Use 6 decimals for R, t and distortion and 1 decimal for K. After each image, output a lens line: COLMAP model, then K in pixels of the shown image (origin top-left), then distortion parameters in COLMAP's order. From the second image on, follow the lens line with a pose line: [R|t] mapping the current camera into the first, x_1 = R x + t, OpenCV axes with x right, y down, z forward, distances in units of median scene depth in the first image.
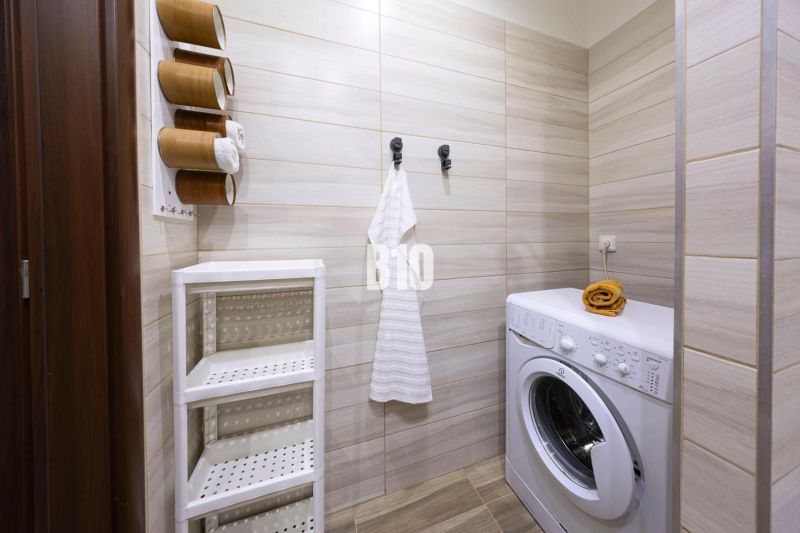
lens RADIAL K [[257.5, 0, 400.8], [0, 257.5, 236.5], [0, 0, 1]] dist [-0.001230, -0.000110]
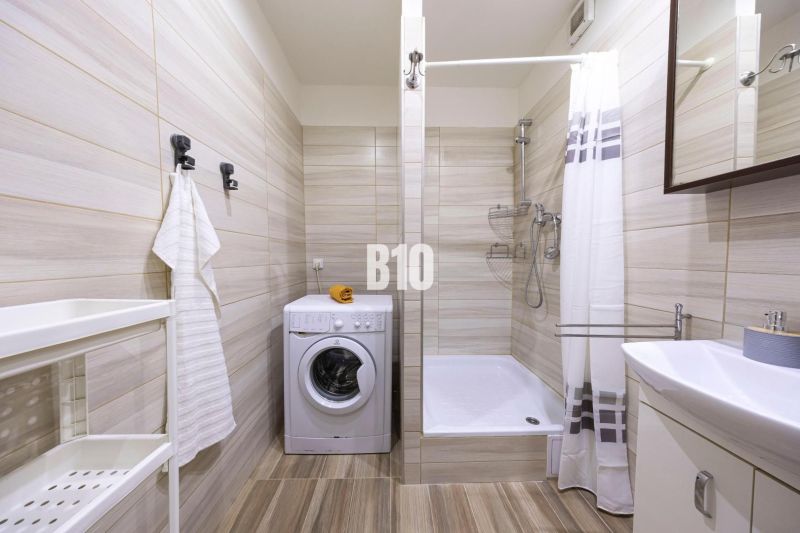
lens RADIAL K [[240.5, 0, 400.0], [0, 240.5, 266.5], [0, 0, 1]] dist [-0.008008, -0.000043]
pose [[0.292008, -0.029498, 0.955961, -0.508123], [0.004227, 0.999554, 0.029552, 0.004268], [-0.956407, -0.004589, 0.292003, 0.128680]]
